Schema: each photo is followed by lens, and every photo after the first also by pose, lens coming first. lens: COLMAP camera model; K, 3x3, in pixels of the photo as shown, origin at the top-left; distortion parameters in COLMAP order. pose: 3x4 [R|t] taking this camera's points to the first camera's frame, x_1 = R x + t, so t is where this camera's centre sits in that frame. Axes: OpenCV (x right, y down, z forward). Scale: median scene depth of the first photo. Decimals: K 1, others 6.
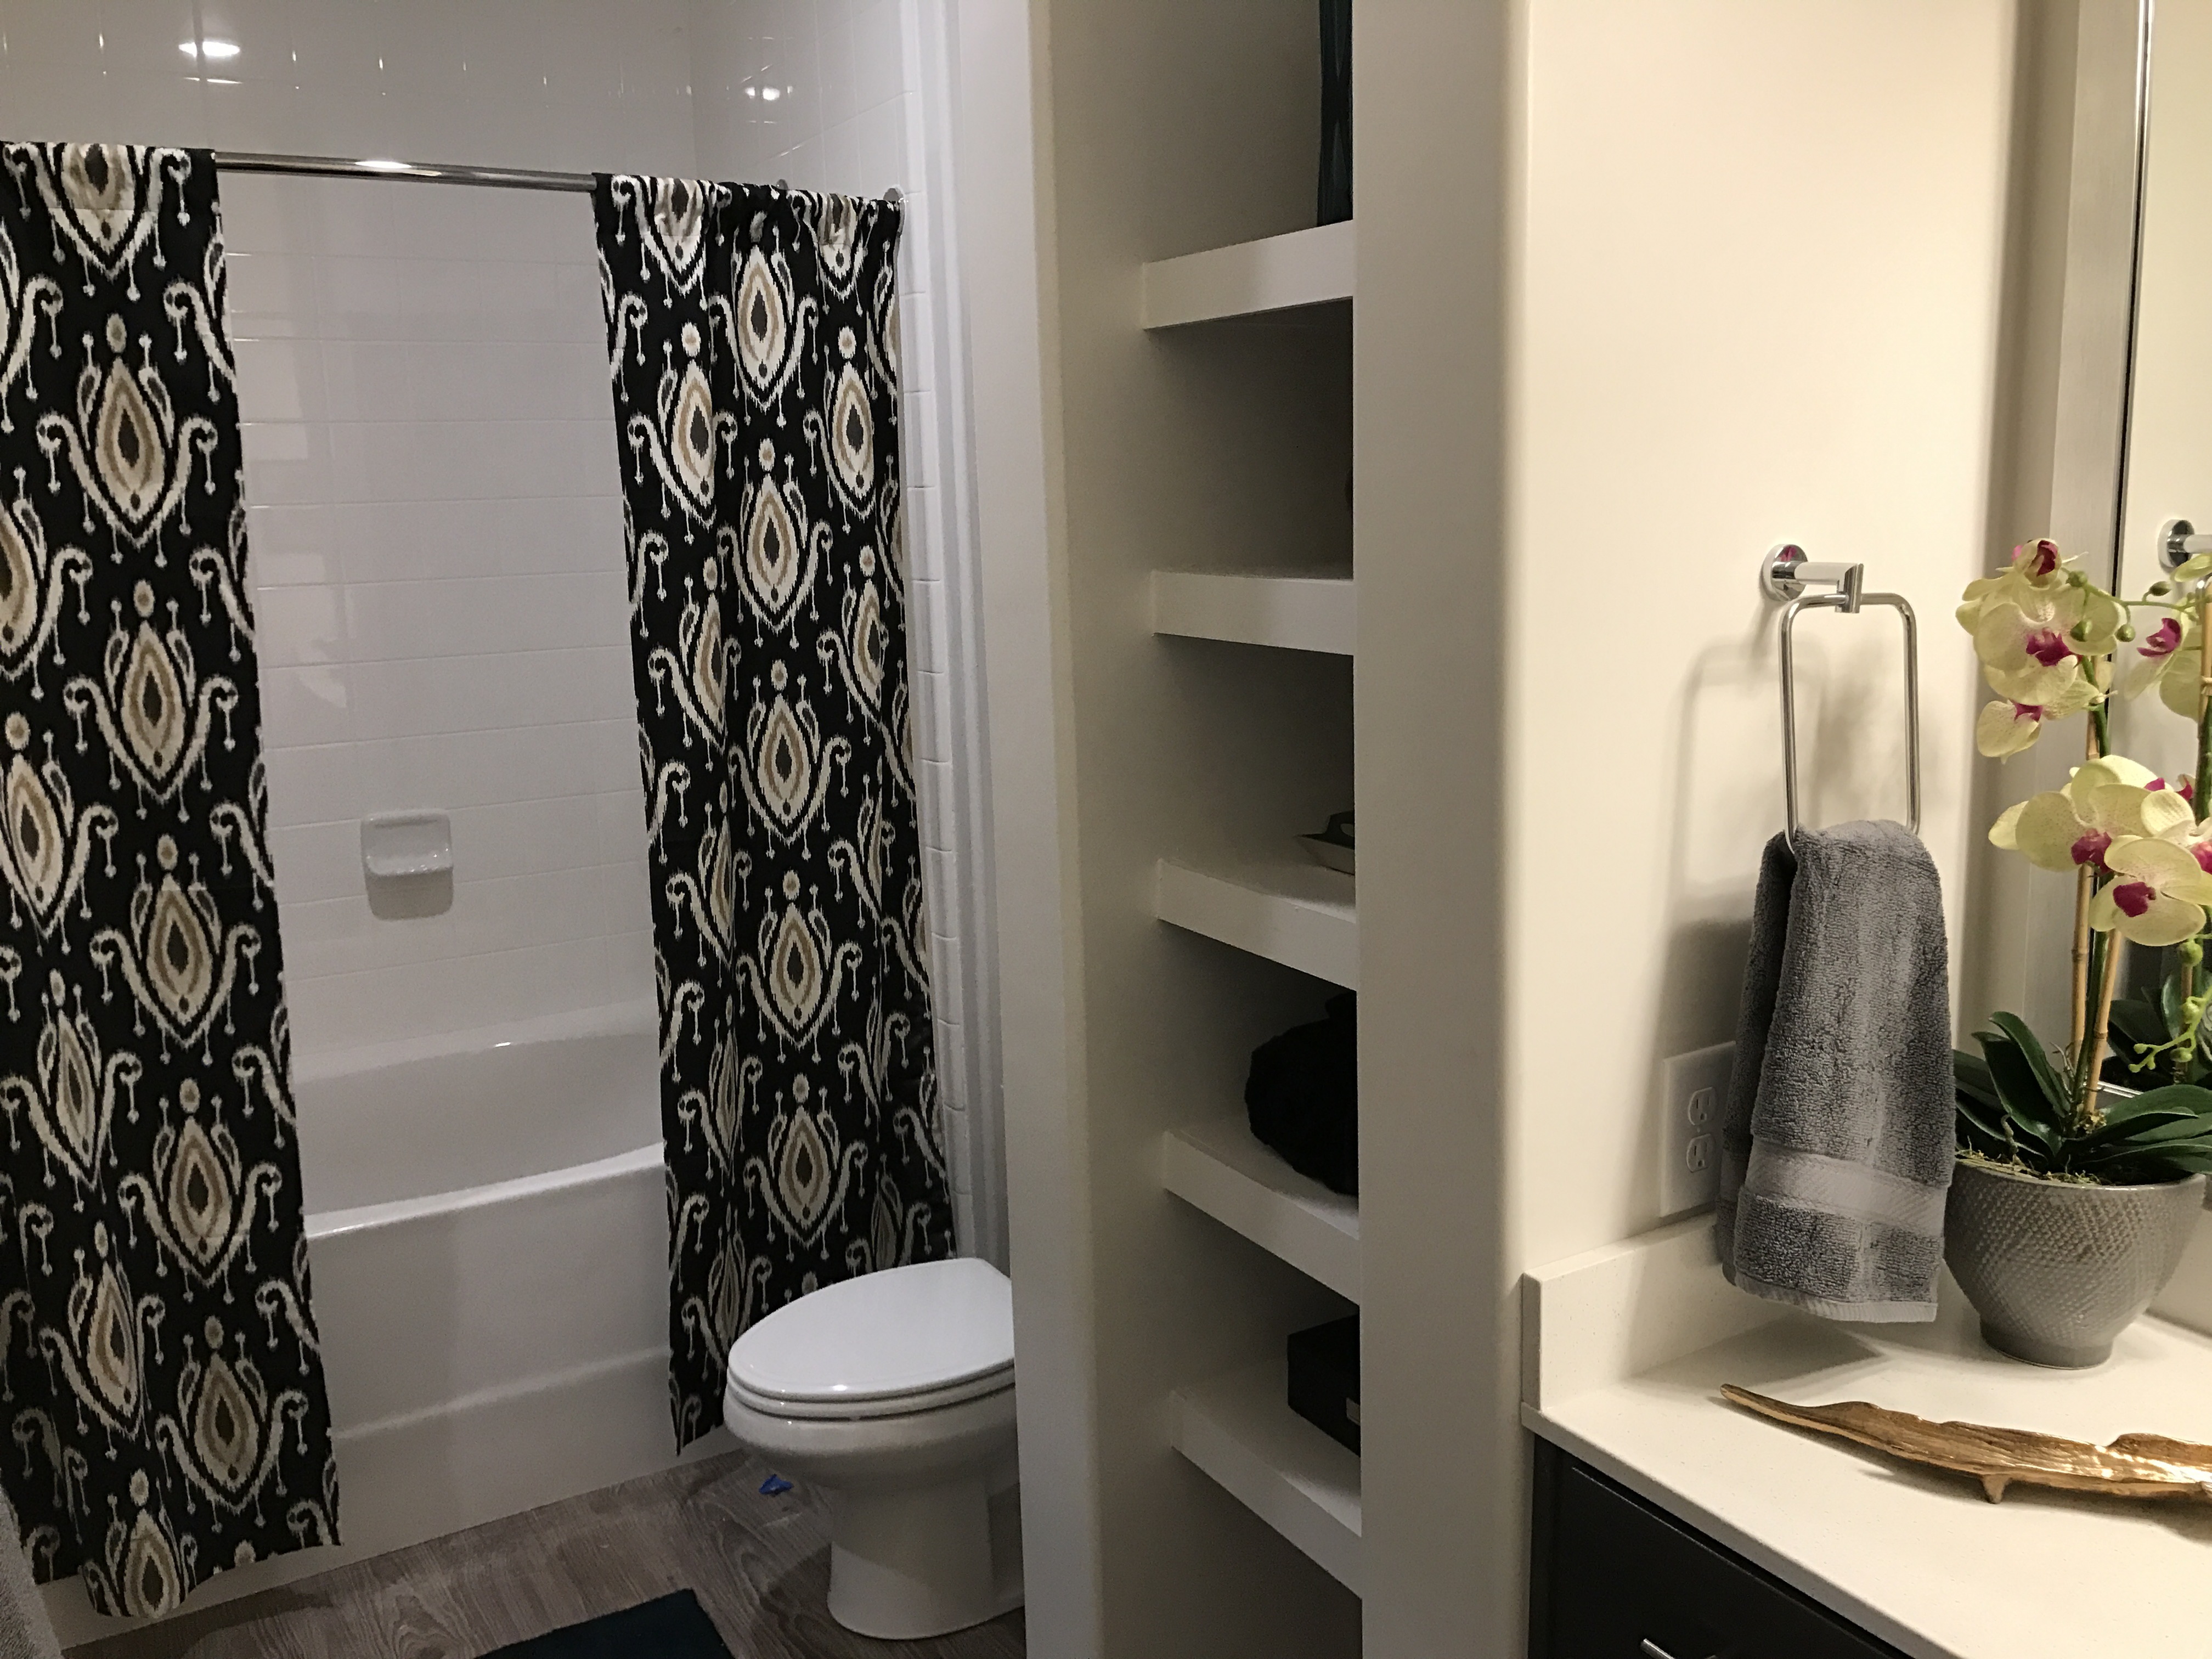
lens RADIAL K [[1787.1, 0, 1103.6], [0, 1787.1, 858.5], [0, 0, 1]] dist [0.037672, -0.072252]
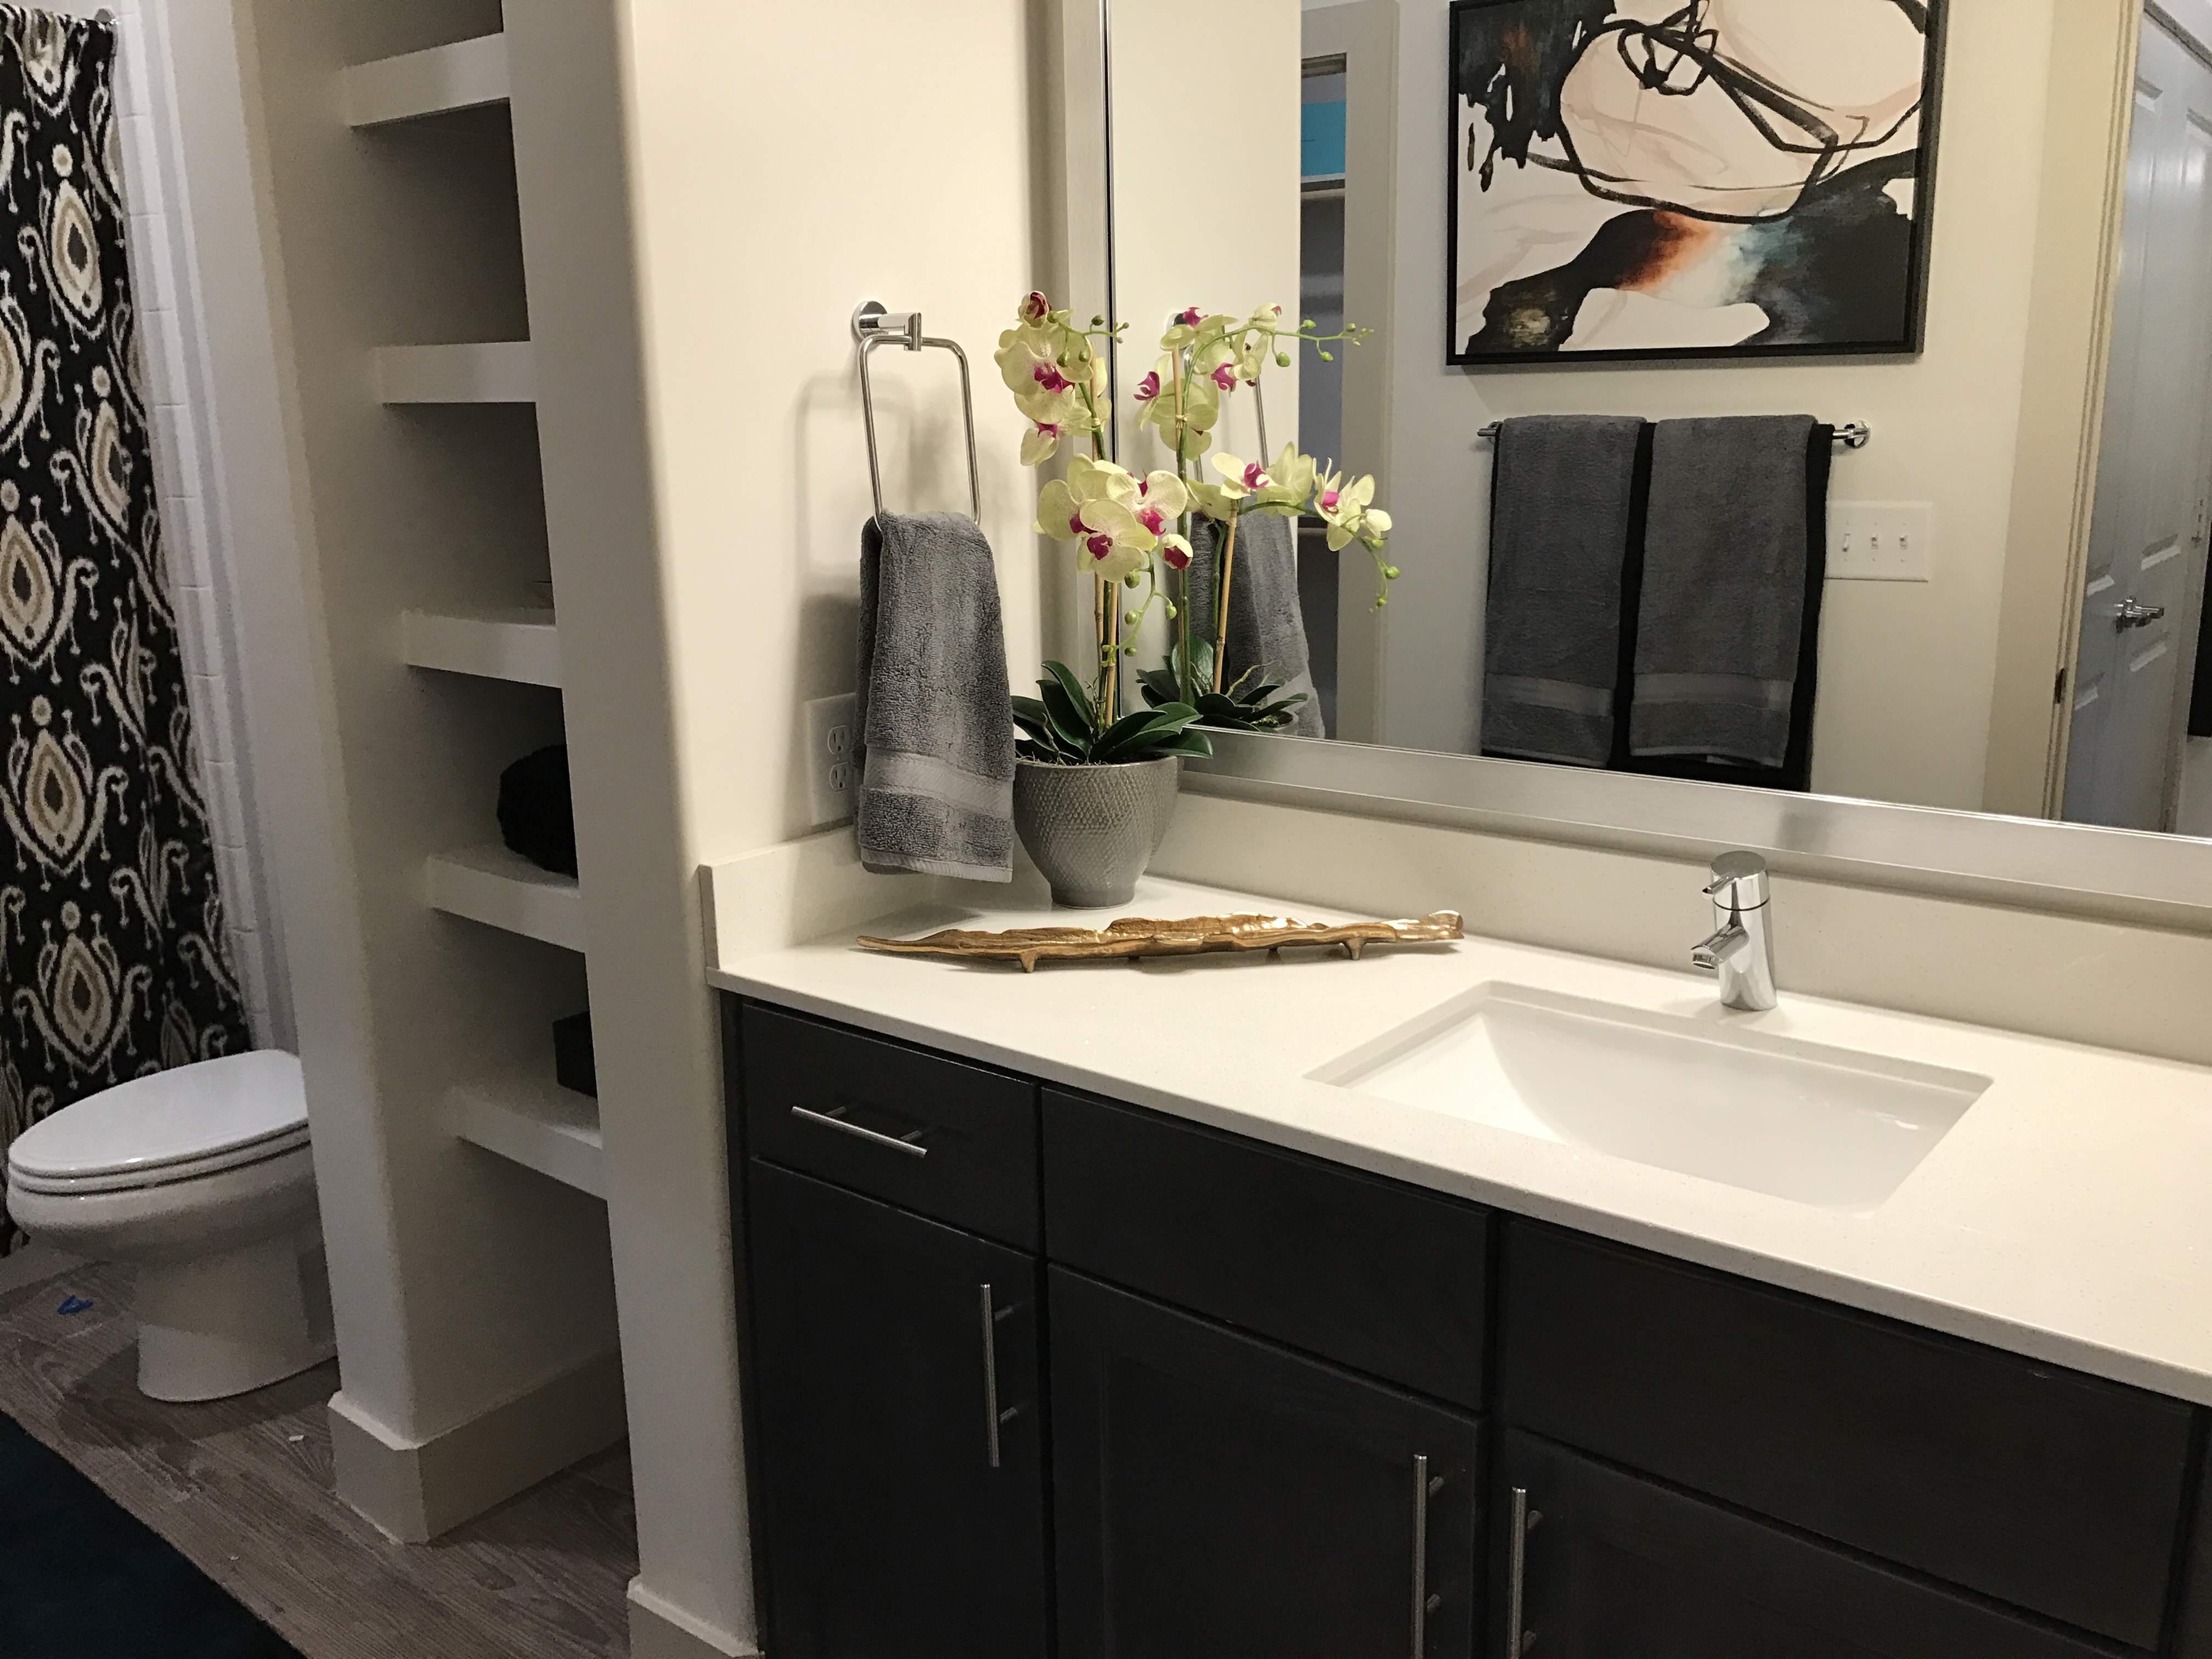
lens RADIAL K [[1787.1, 0, 1103.6], [0, 1787.1, 858.5], [0, 0, 1]] dist [0.037672, -0.072252]
pose [[0.936741, -0.071117, 0.342722, 0.029969], [0.057768, 0.997126, 0.049014, 0.082446], [-0.345223, -0.026115, 0.938157, -0.138296]]
